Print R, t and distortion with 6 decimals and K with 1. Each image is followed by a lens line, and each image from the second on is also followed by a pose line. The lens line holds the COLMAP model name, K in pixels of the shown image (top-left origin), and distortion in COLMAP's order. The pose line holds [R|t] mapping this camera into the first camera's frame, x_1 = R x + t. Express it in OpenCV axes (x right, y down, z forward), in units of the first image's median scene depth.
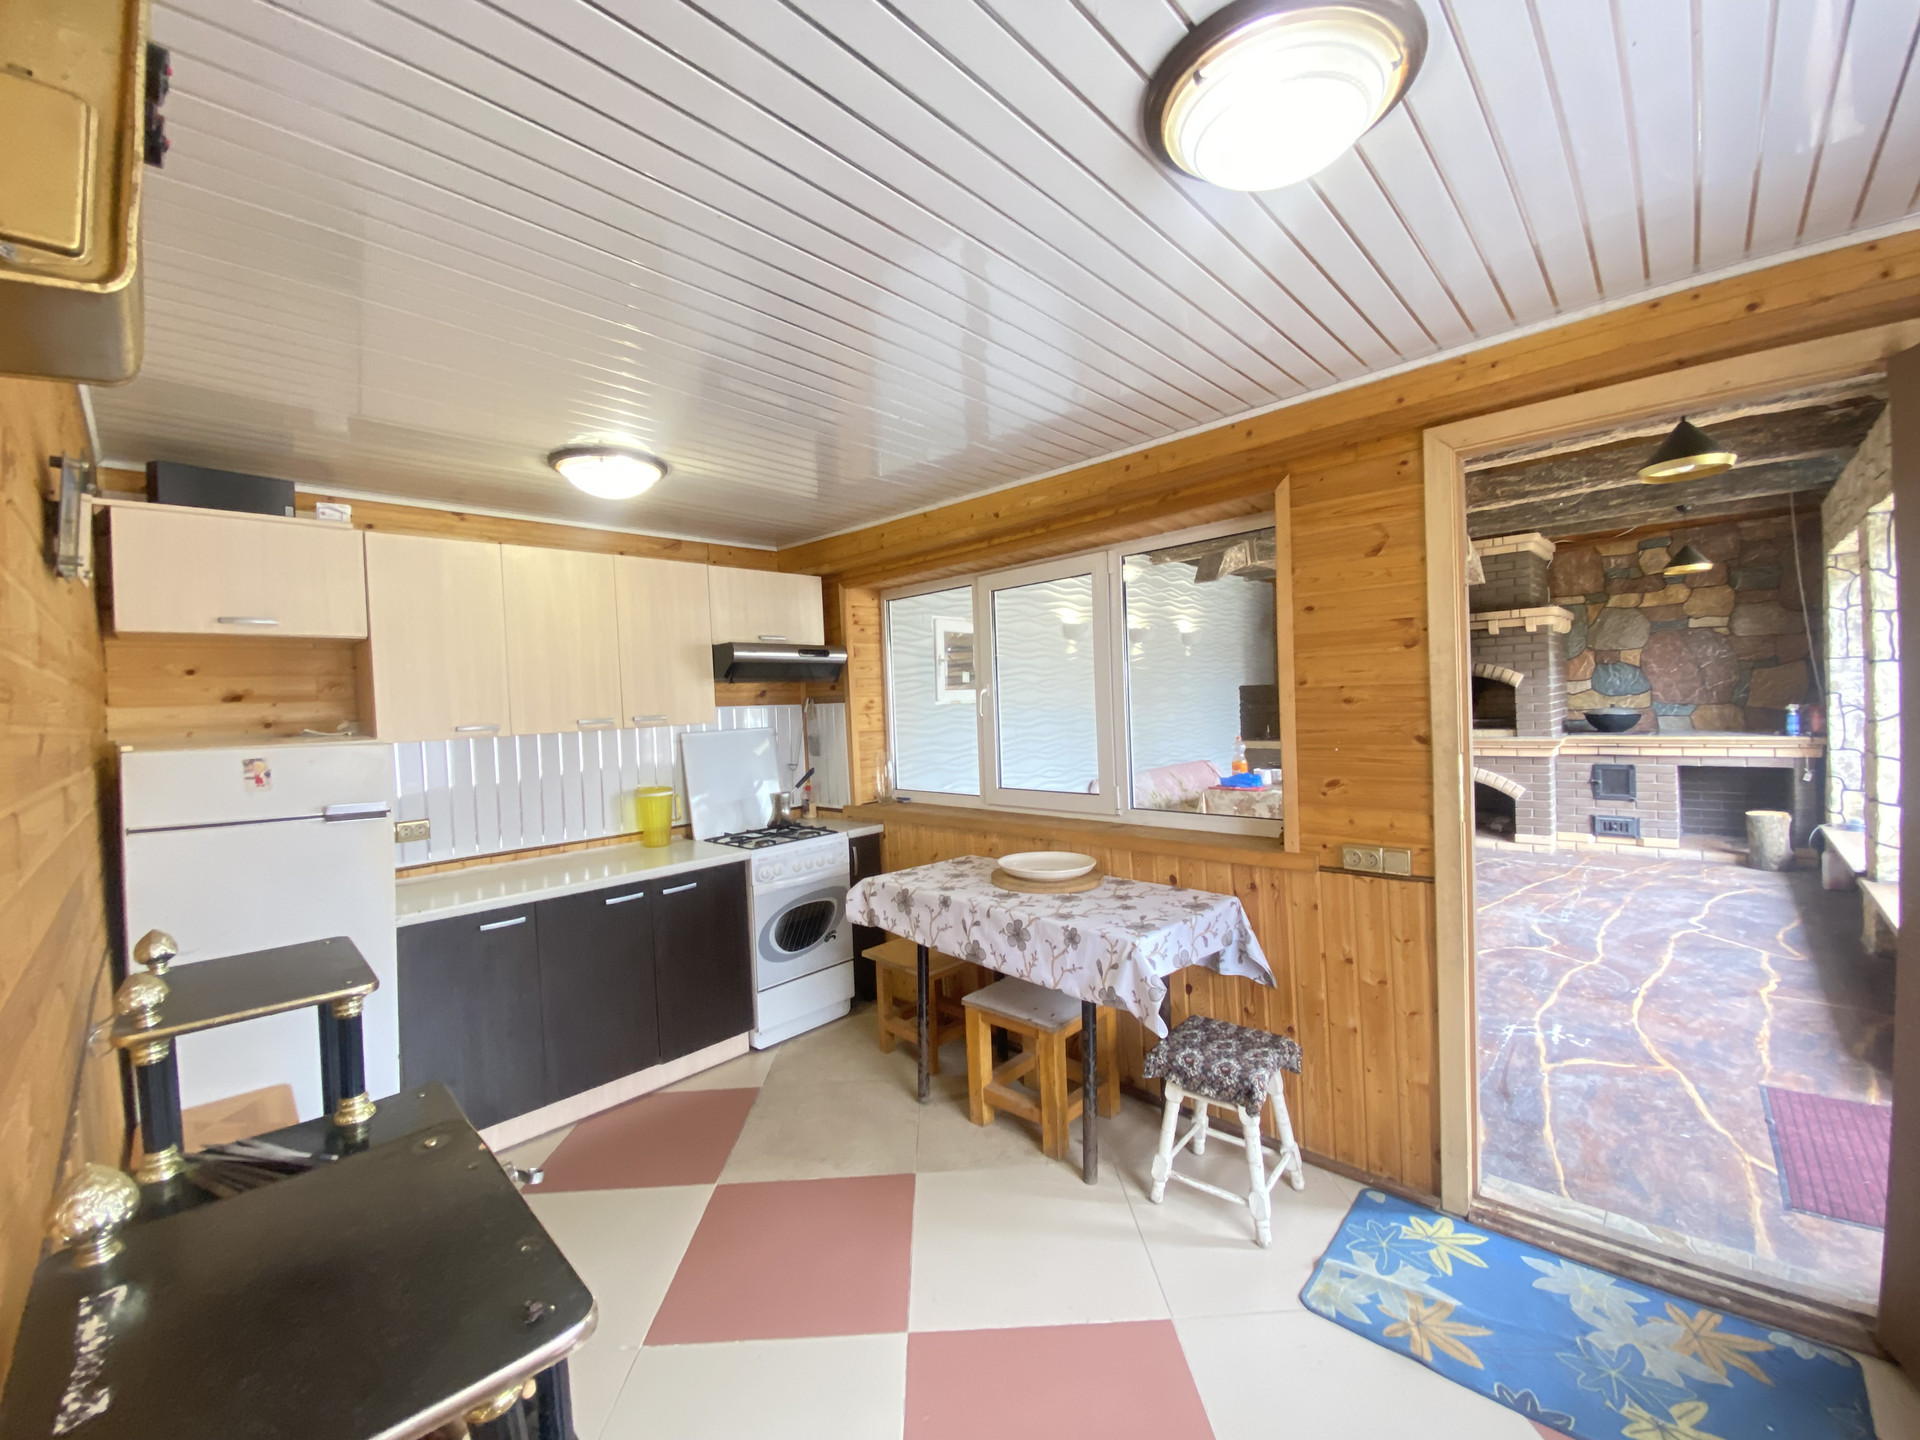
lens RADIAL K [[774.1, 0, 961.8], [0, 774.1, 708.0], [0, 0, 1]] dist [0.000870, -0.001222]
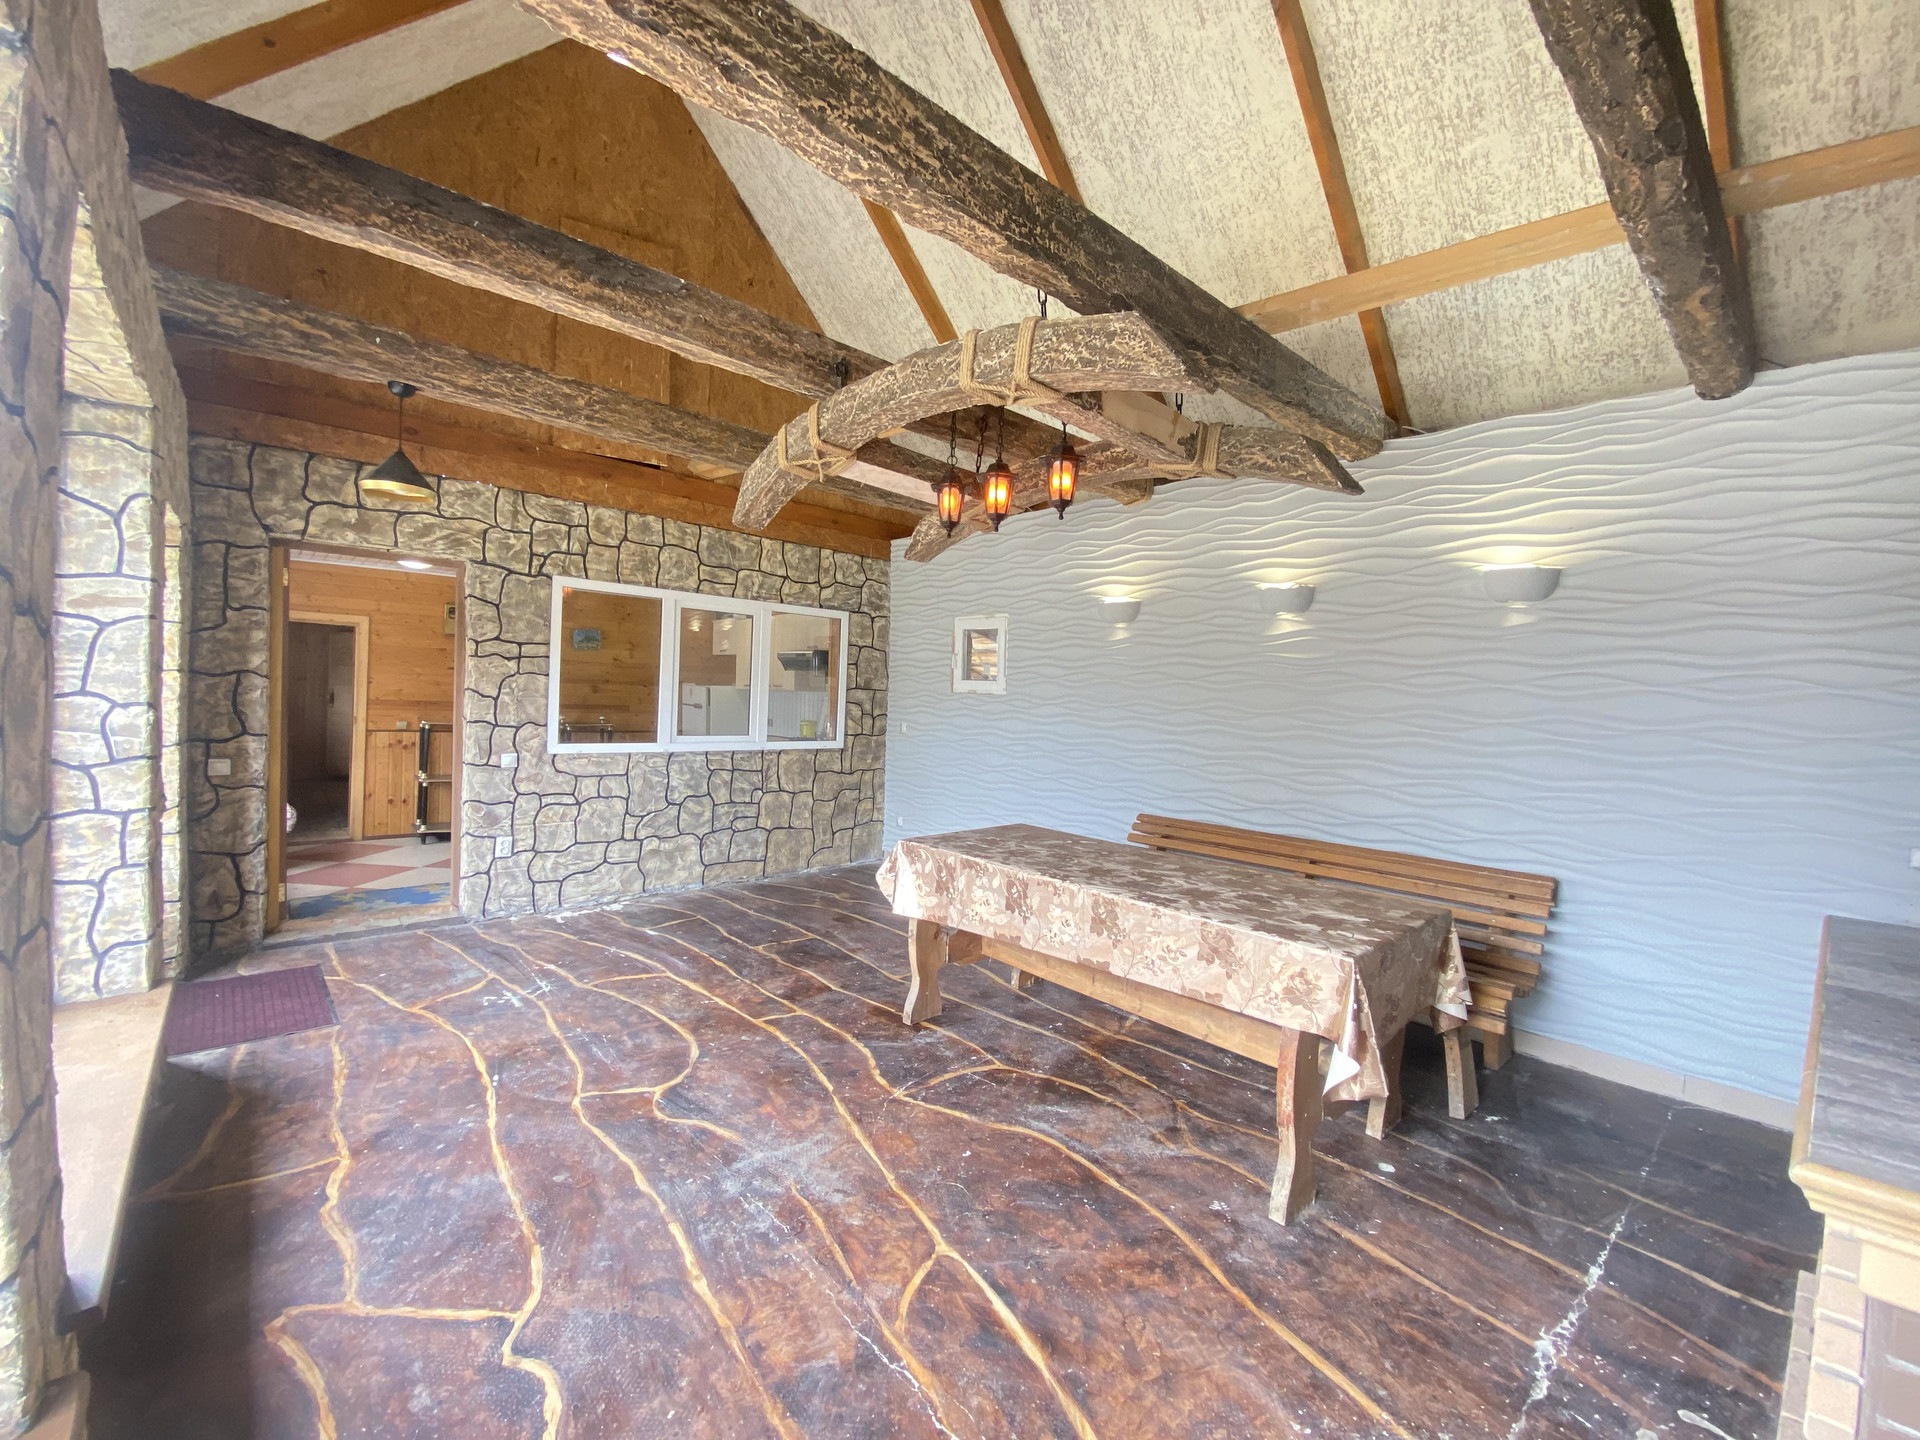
lens RADIAL K [[766.5, 0, 956.0], [0, 766.5, 729.3], [0, 0, 1]] dist [0.002274, 0.000437]
pose [[-0.078423, 0.071779, -0.994333, 2.026571], [-0.045658, 0.996099, 0.075507, -0.065567], [0.995874, 0.051321, -0.074840, 1.938176]]
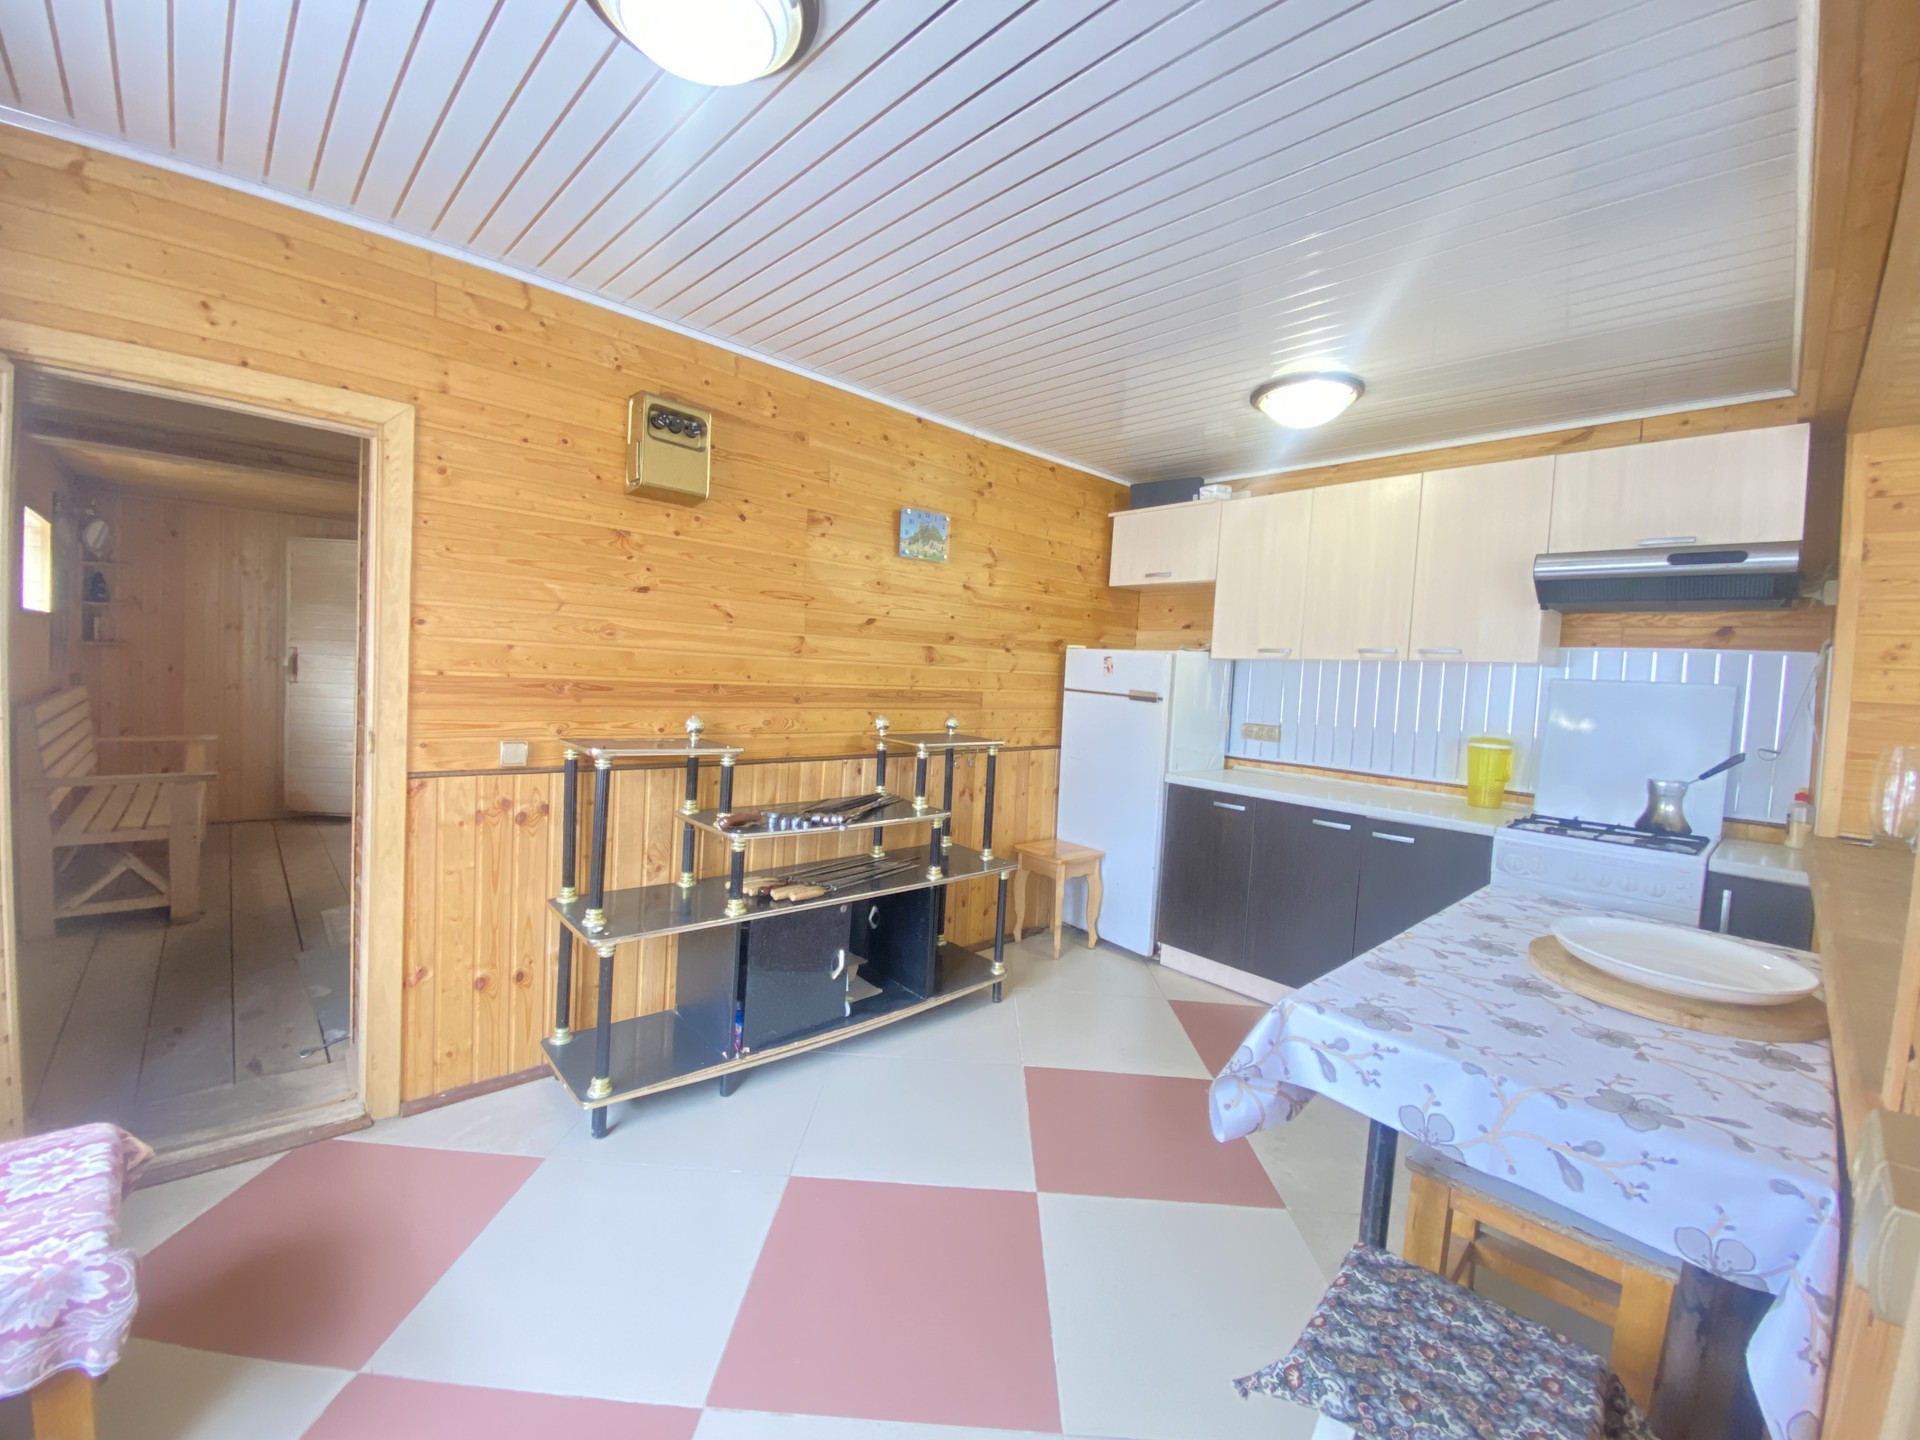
lens RADIAL K [[774.1, 0, 967.5], [0, 774.1, 719.3], [0, 0, 1]] dist [0.000870, -0.001222]
pose [[-0.043800, 0.102735, -0.993744, 0.594876], [-0.057218, 0.992808, 0.105160, 0.031255], [0.997400, 0.061466, -0.037607, 0.575140]]
